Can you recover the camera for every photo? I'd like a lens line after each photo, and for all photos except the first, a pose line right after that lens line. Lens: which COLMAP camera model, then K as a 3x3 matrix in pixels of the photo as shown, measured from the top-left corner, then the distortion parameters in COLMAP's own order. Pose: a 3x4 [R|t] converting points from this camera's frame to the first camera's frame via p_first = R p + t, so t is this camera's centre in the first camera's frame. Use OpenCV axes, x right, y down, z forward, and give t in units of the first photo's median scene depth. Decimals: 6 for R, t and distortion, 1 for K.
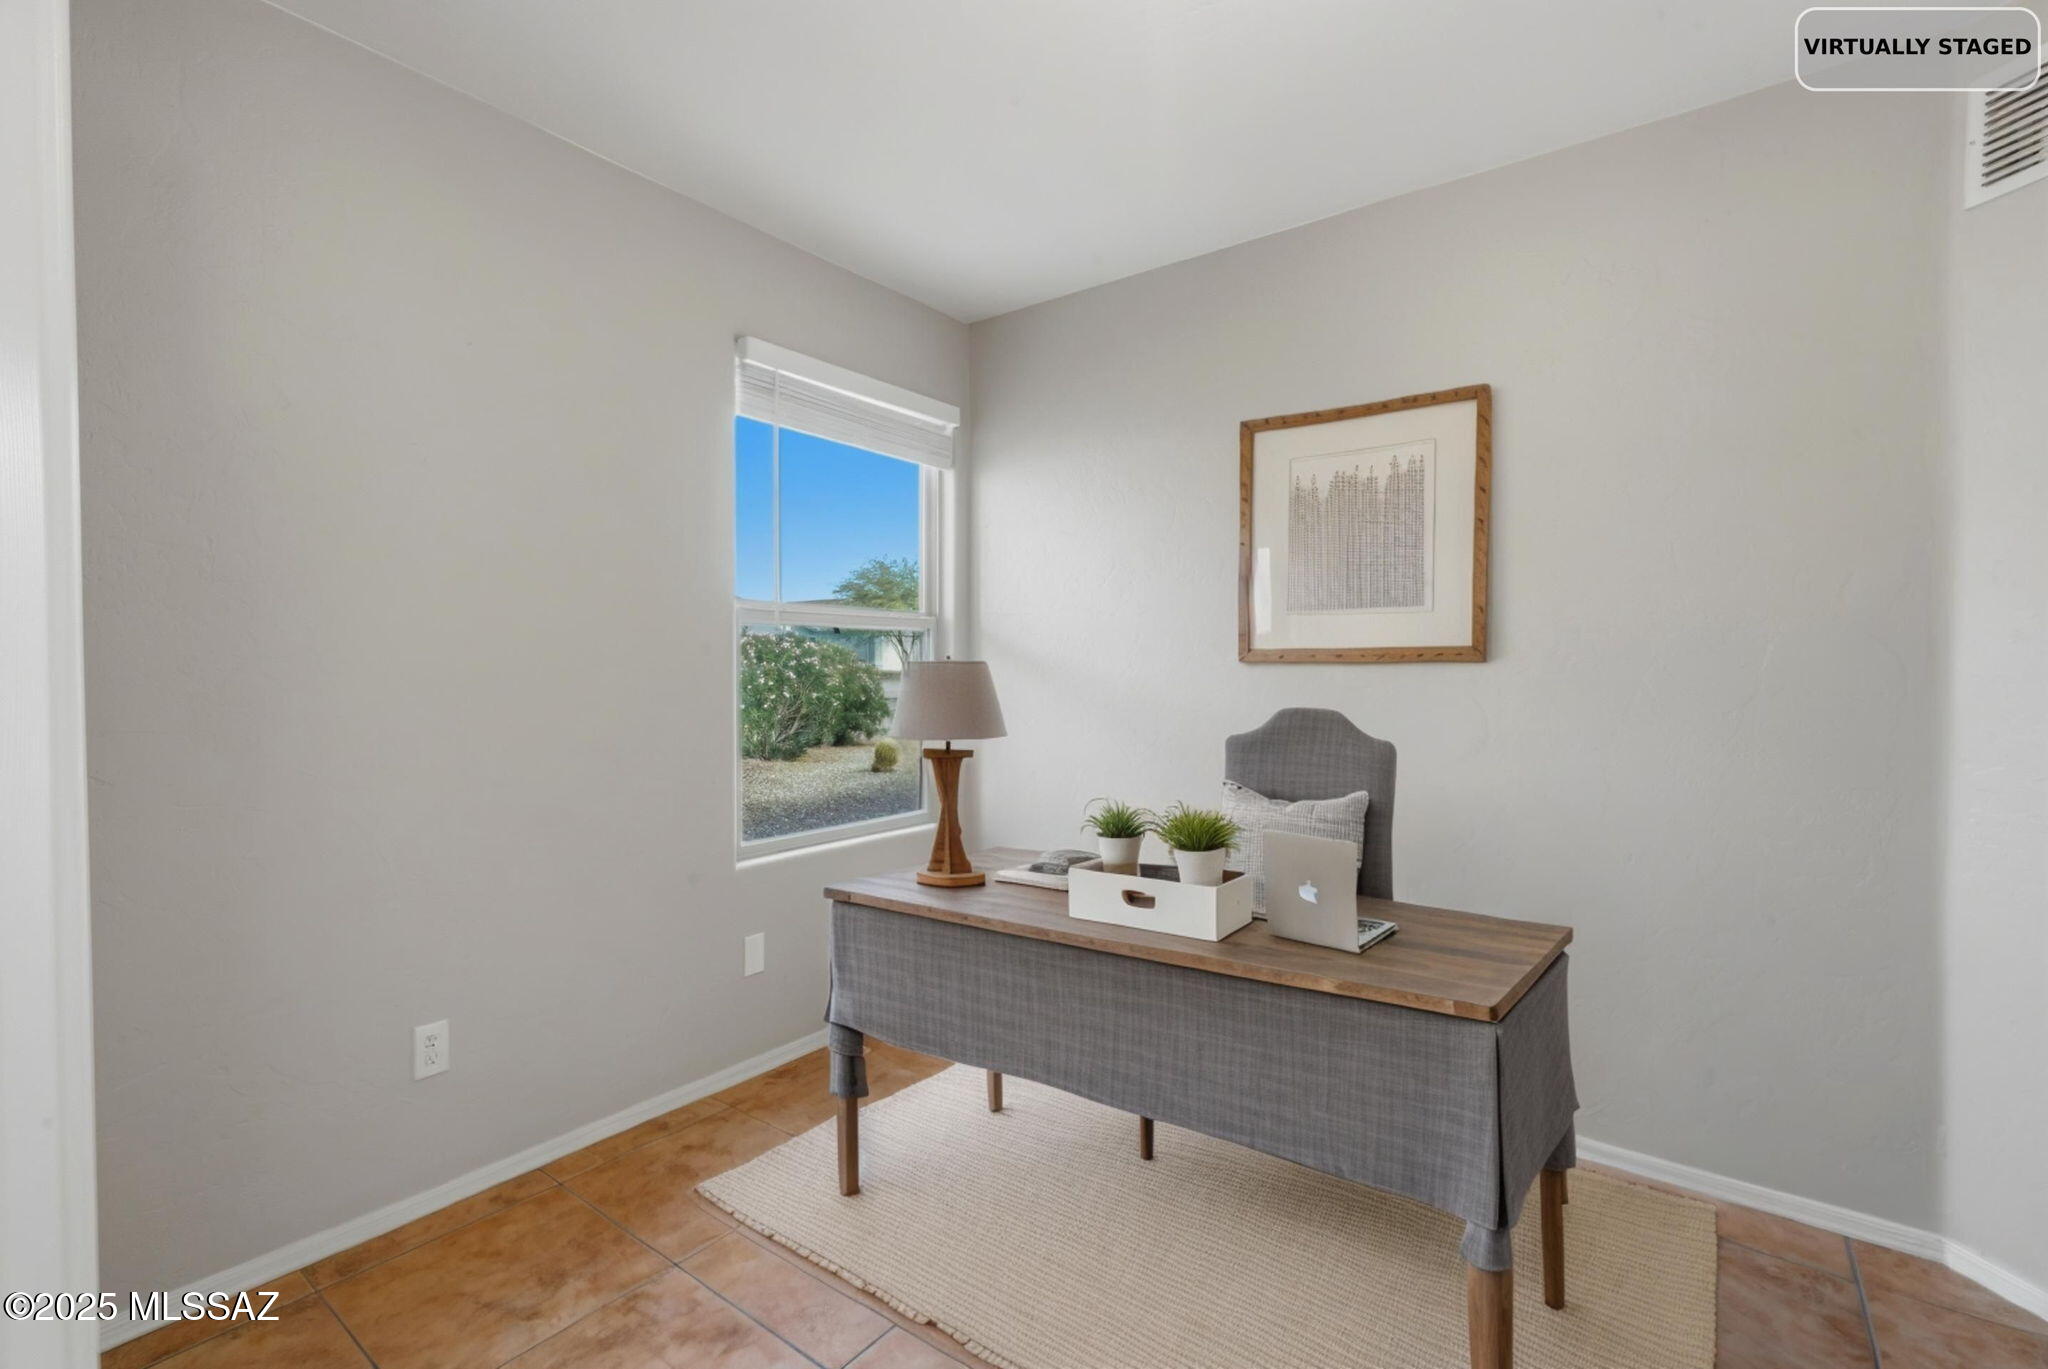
lens RADIAL K [[928.4, 0, 1011.0], [0, 928.4, 665.5], [0, 0, 1]] dist [-0.002632, 0.001507]
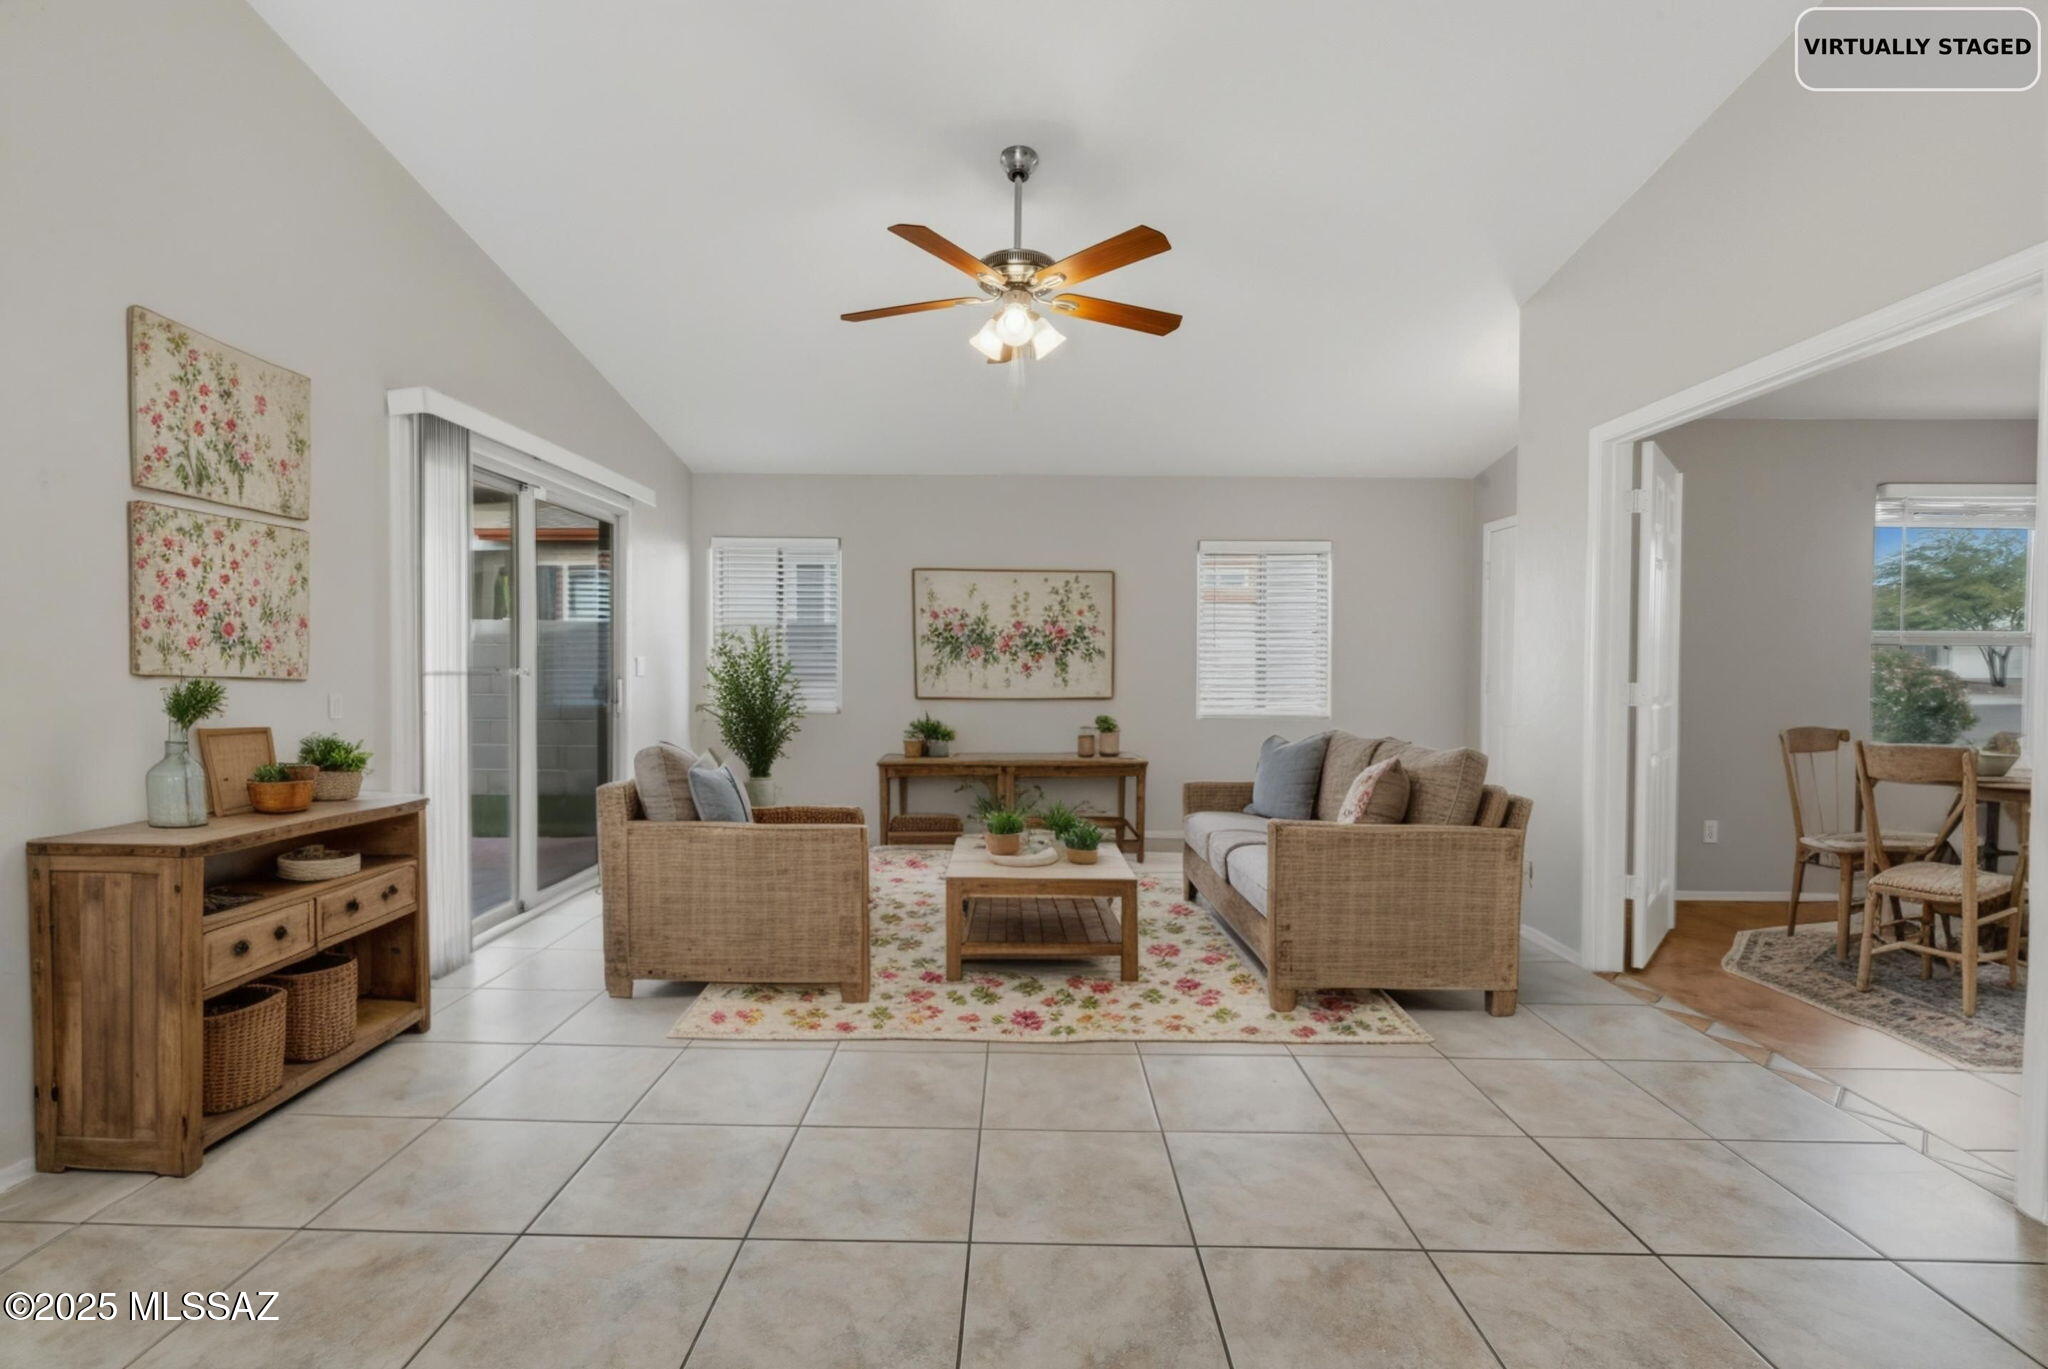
lens RADIAL K [[928.4, 0, 1011.0], [0, 928.4, 665.5], [0, 0, 1]] dist [-0.002632, 0.001507]
pose [[0.601126, 0.009670, -0.799096, 0.030974], [-0.011242, 0.999930, 0.003643, 0.002481], [0.799075, 0.006793, 0.601193, -0.330826]]
